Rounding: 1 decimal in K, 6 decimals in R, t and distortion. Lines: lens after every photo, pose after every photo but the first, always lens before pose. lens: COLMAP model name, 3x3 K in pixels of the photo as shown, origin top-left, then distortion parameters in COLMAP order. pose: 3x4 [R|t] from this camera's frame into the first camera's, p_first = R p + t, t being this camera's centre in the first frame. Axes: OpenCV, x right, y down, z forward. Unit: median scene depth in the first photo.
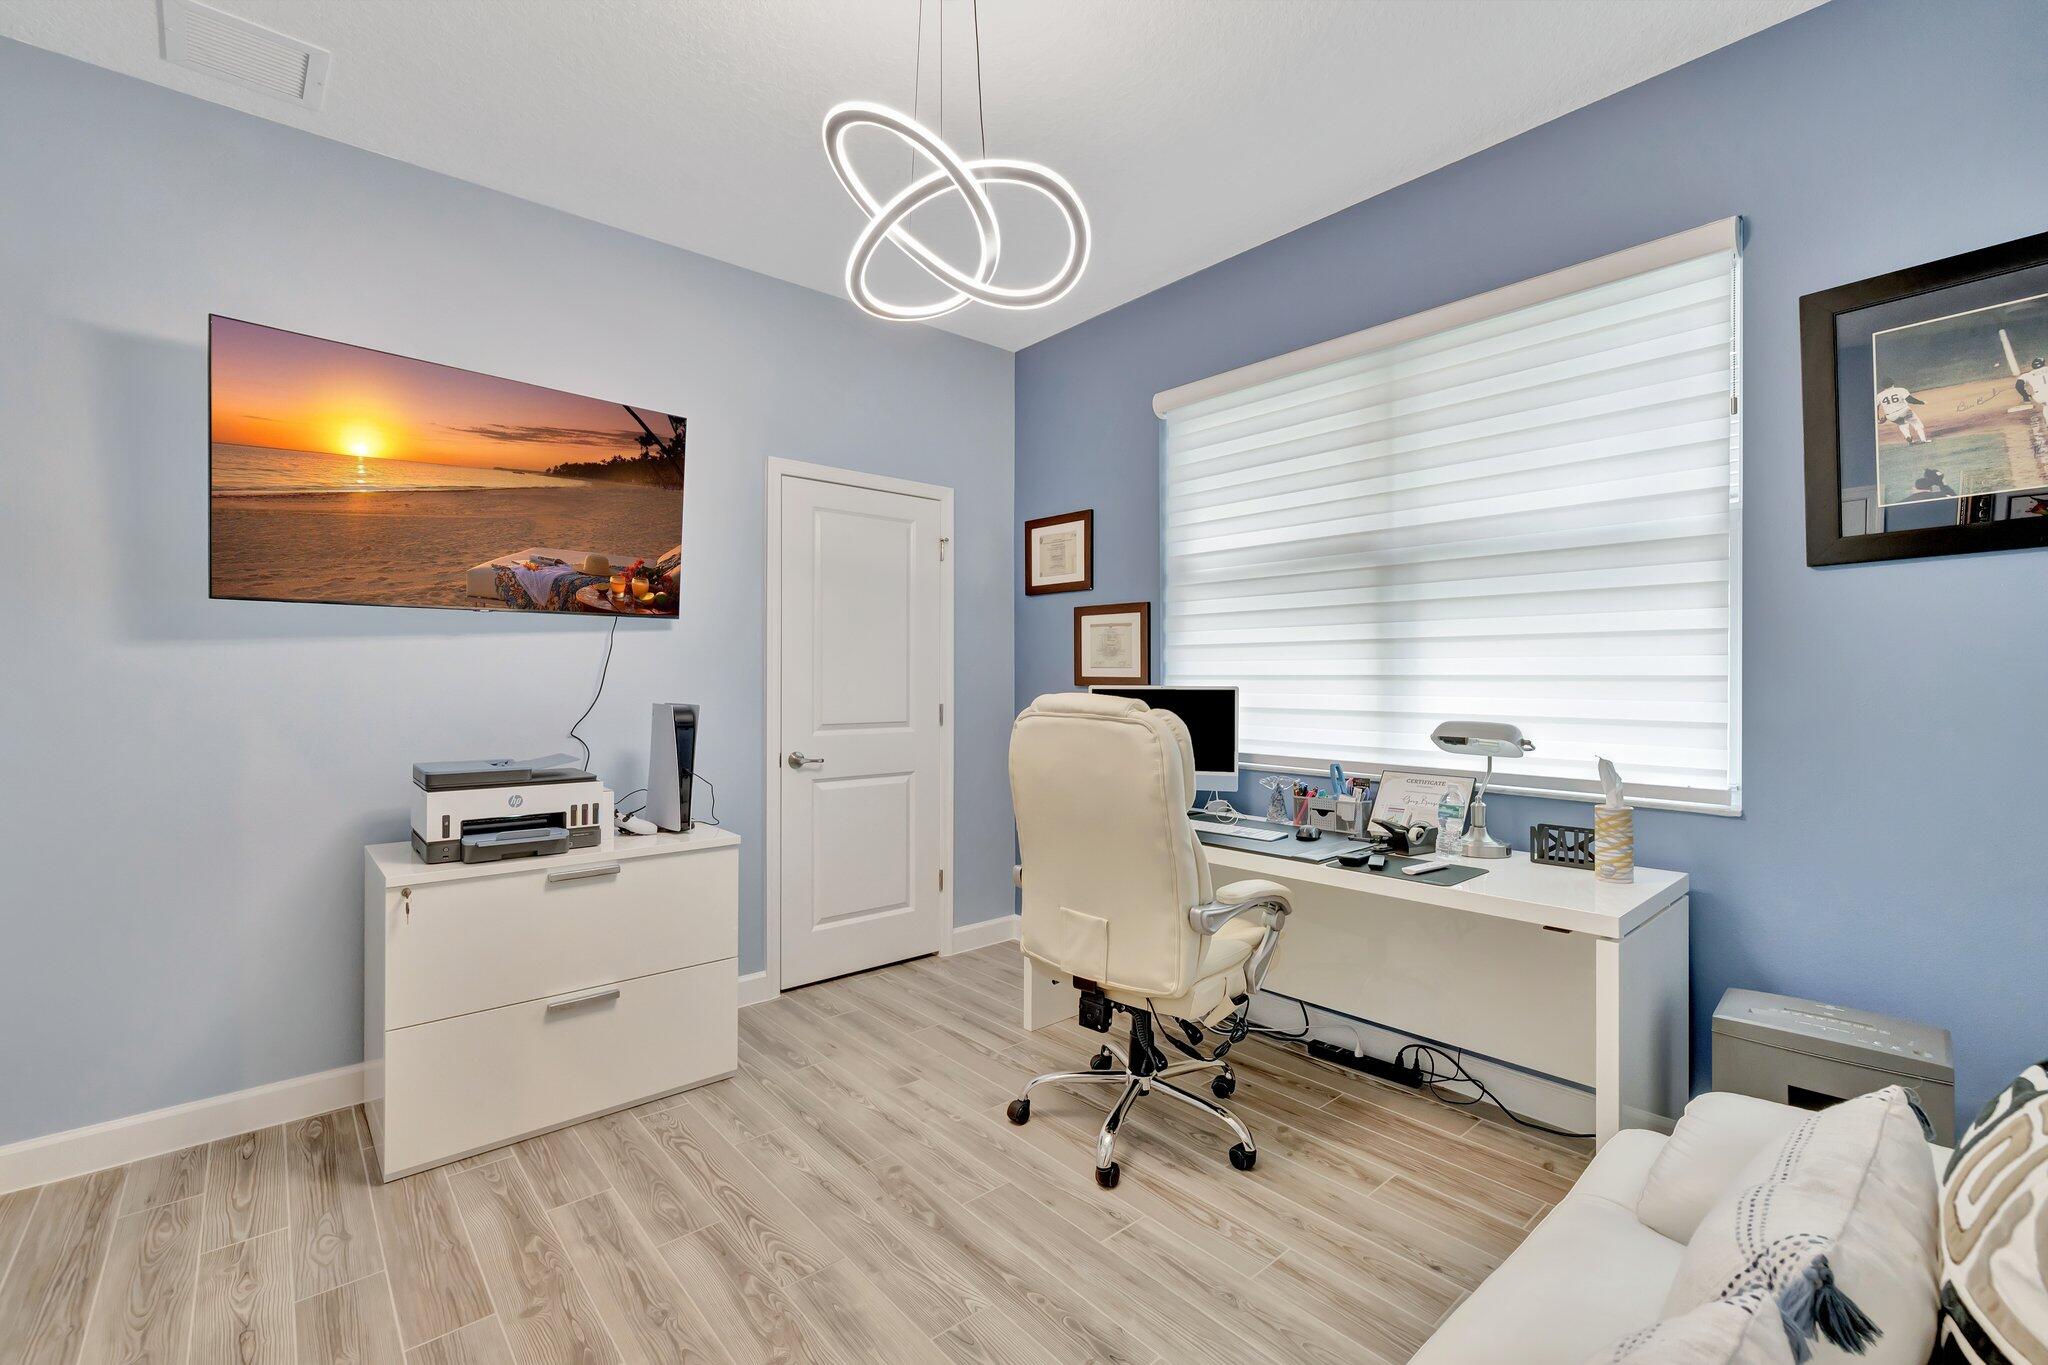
lens RADIAL K [[874.4, 0, 1024.3], [0, 874.4, 682.5], [0, 0, 1]] dist [-0.002270, 0.000451]
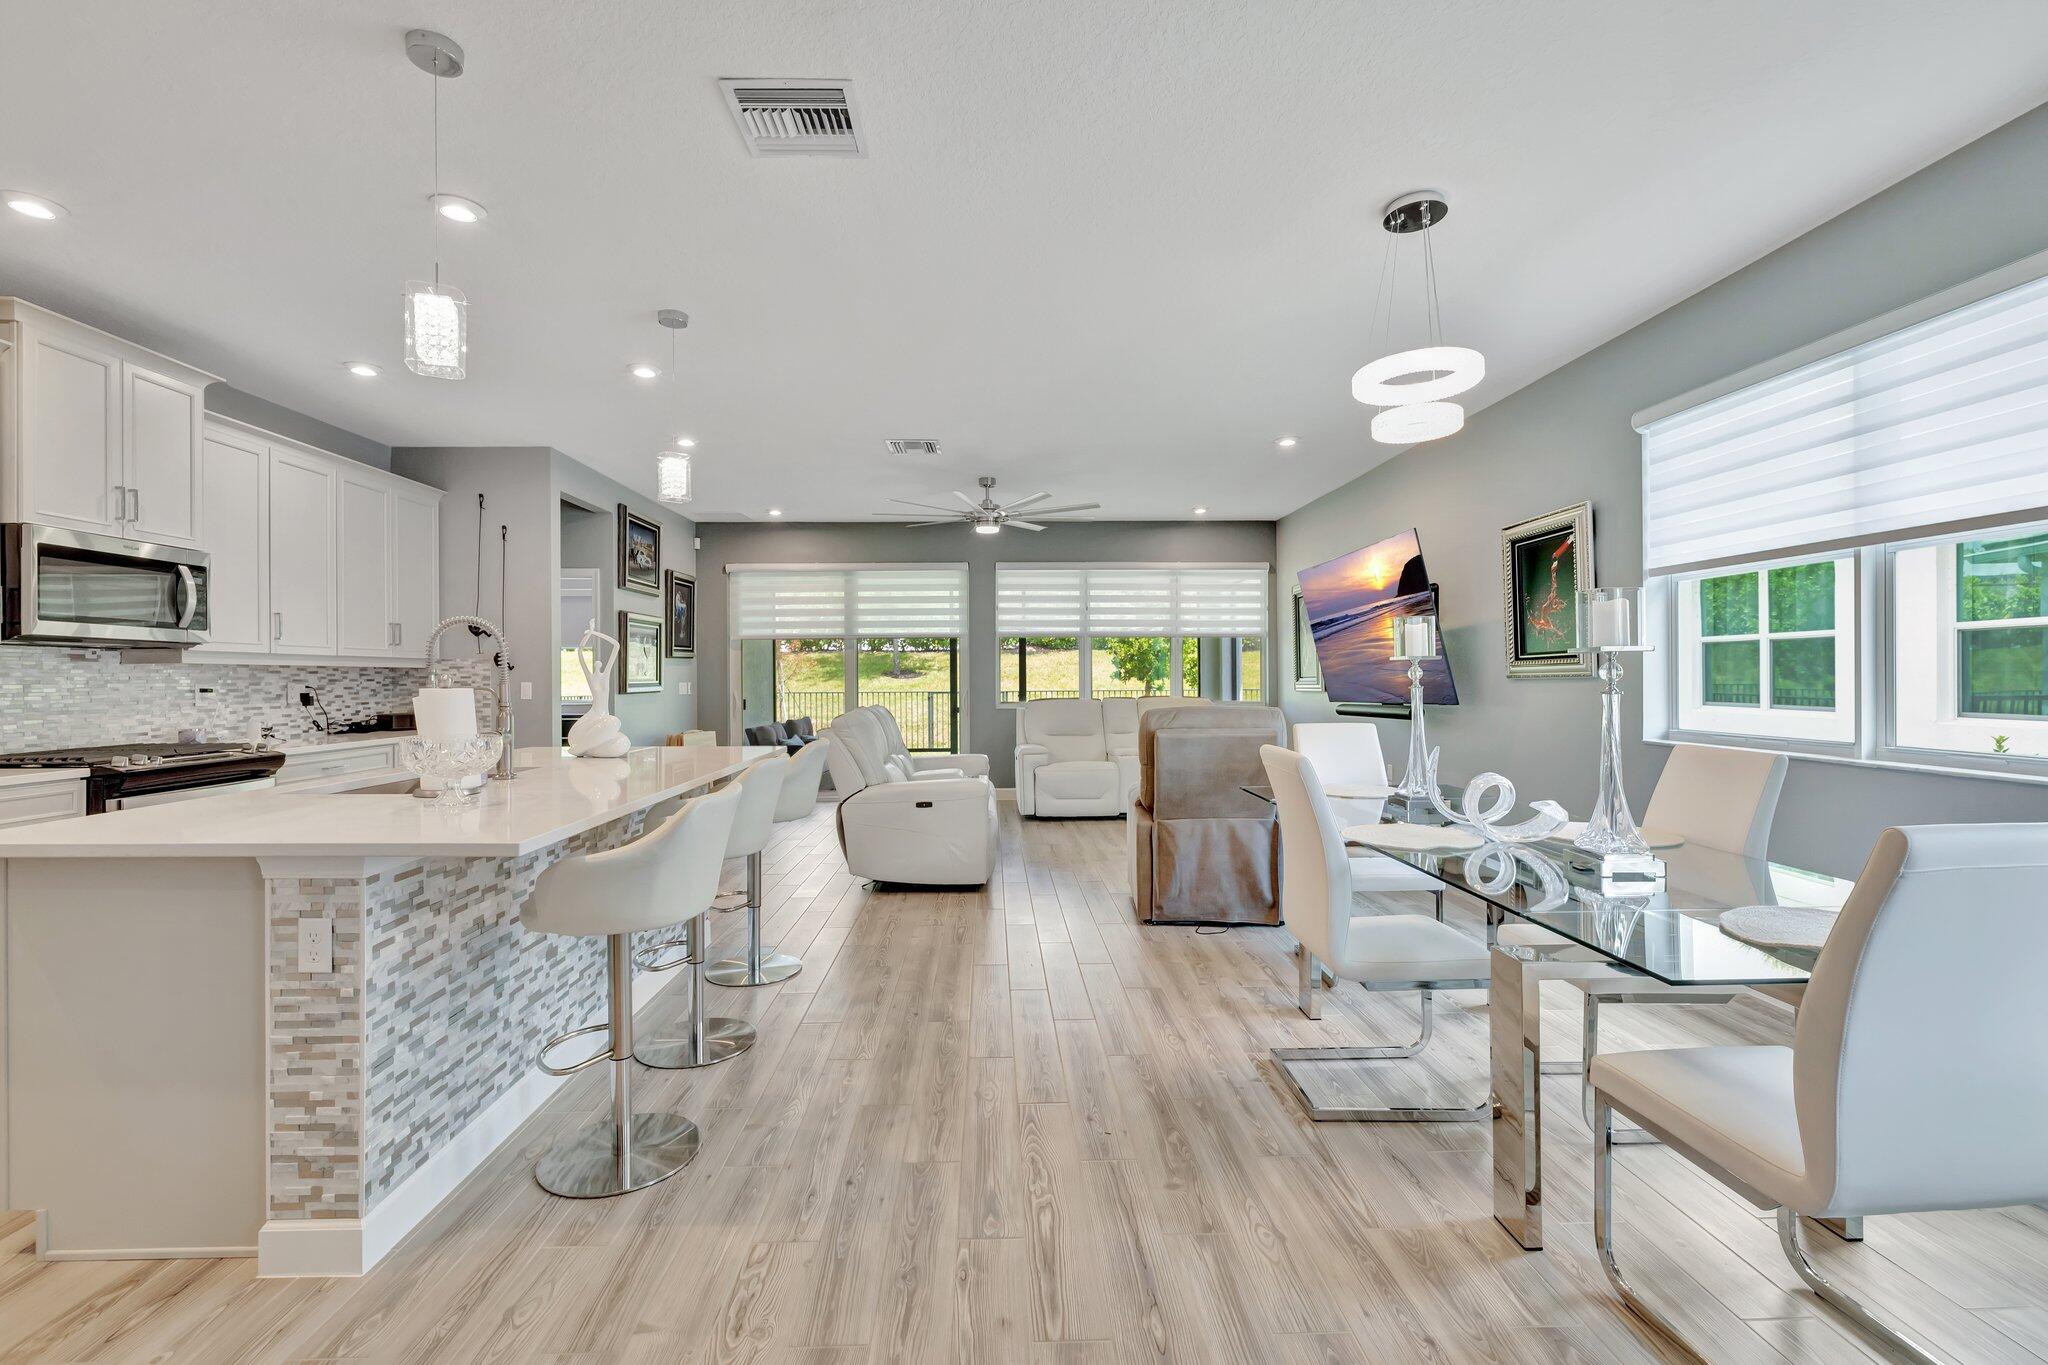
lens RADIAL K [[874.4, 0, 1018.0], [0, 874.4, 677.3], [0, 0, 1]] dist [-0.002270, 0.000451]
pose [[0.773830, -0.010511, -0.633306, 0.248548], [0.014925, 0.999887, 0.001642, -0.002188], [0.633217, -0.010722, 0.773900, -0.378829]]
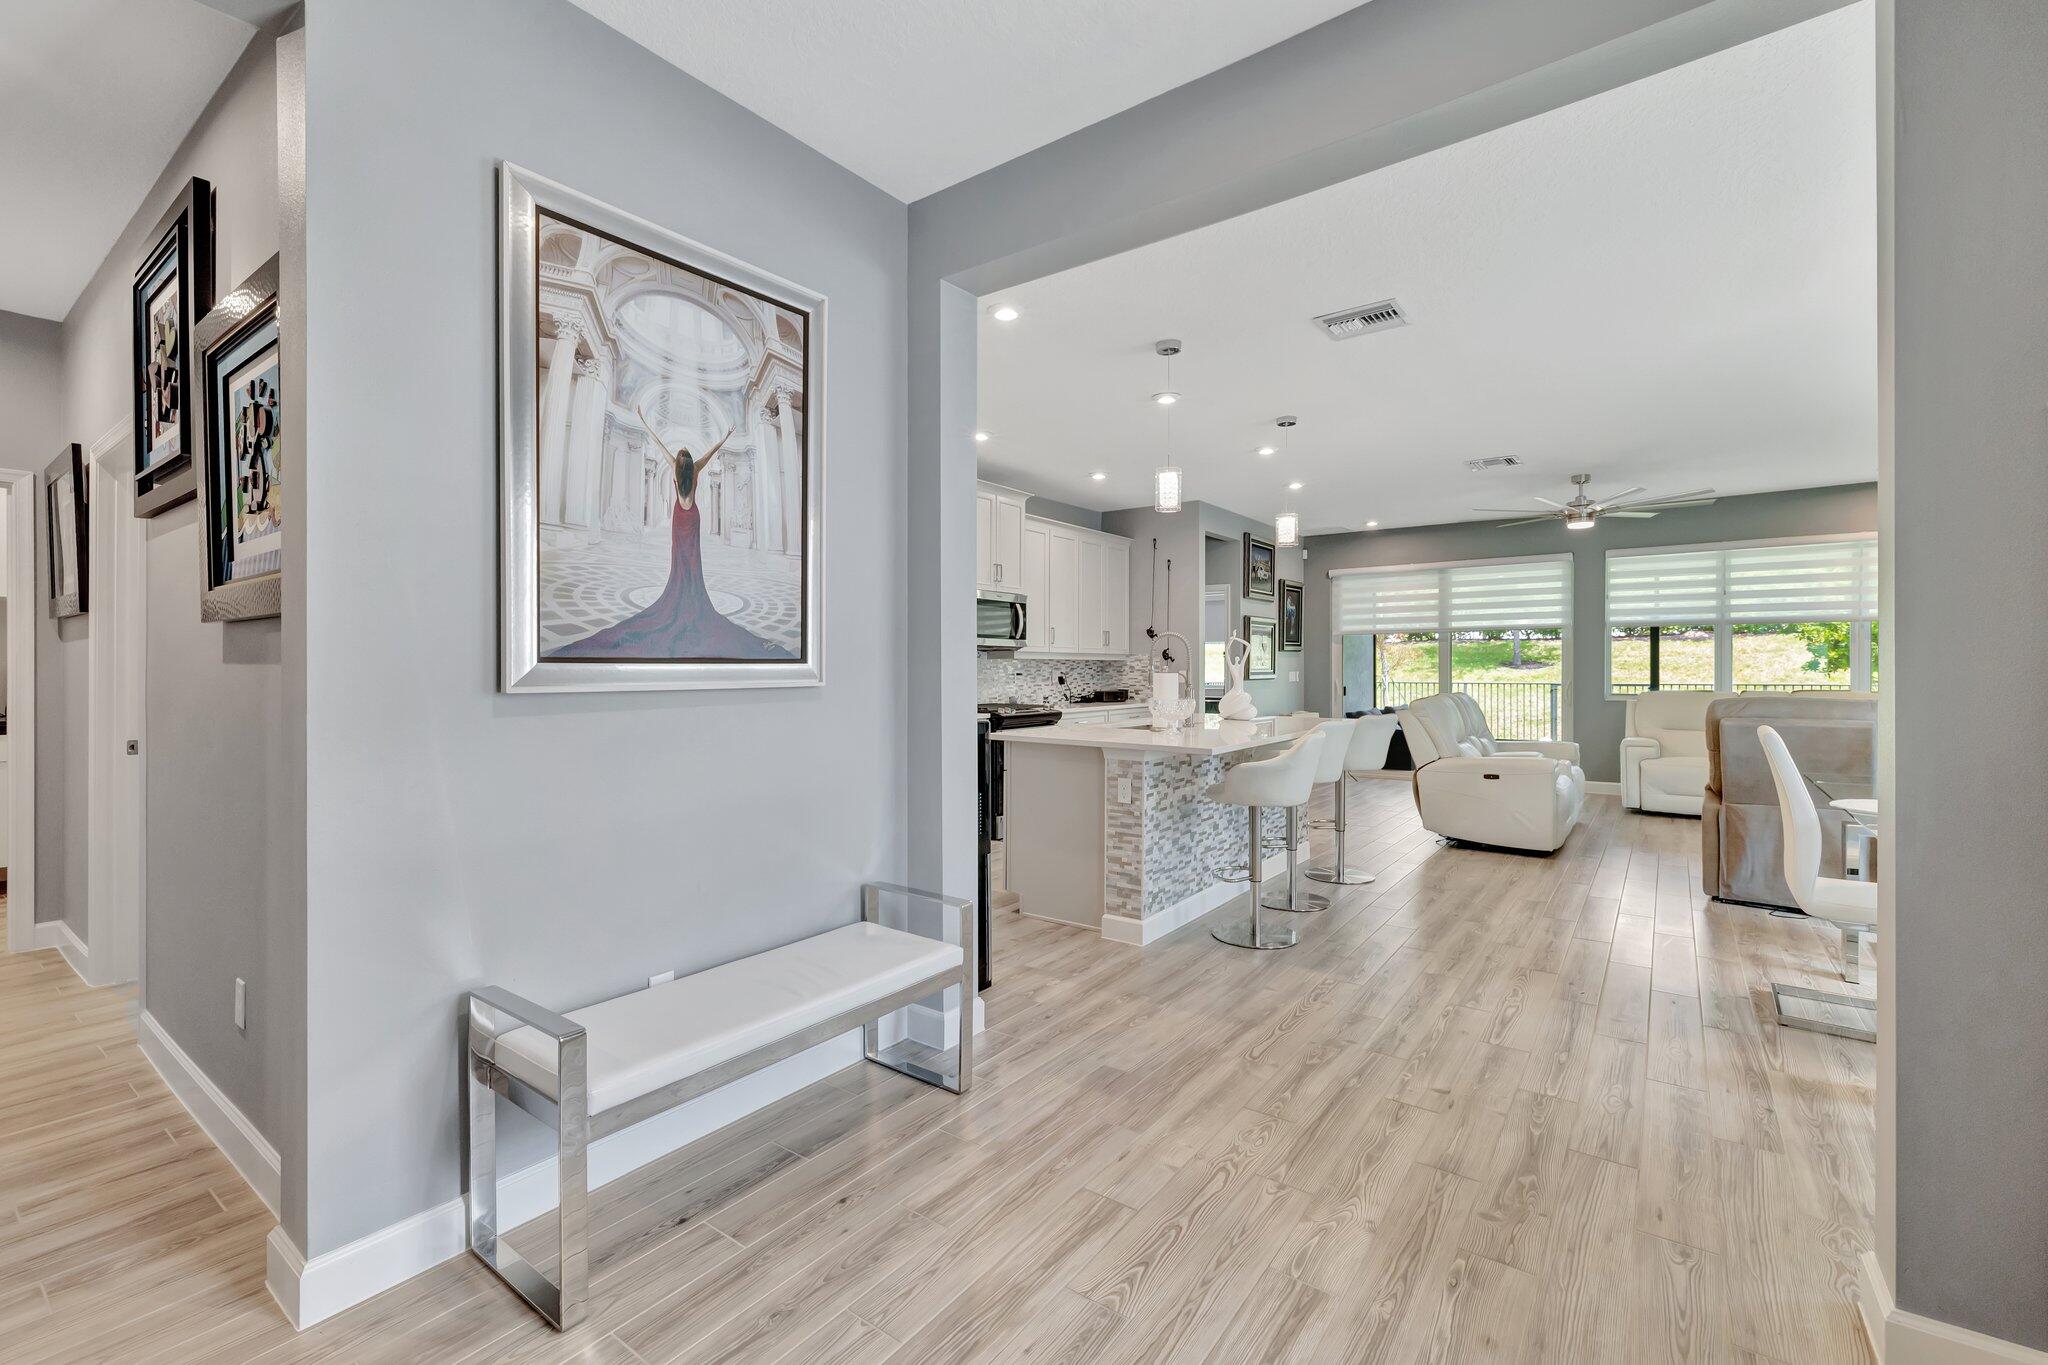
lens RADIAL K [[874.4, 0, 1021.3], [0, 874.4, 673.6], [0, 0, 1]] dist [-0.002270, 0.000451]
pose [[0.215275, -0.001062, -0.976553, 0.680891], [0.009654, 0.999953, 0.001040, -0.002470], [0.976506, -0.009651, 0.215275, -0.621440]]
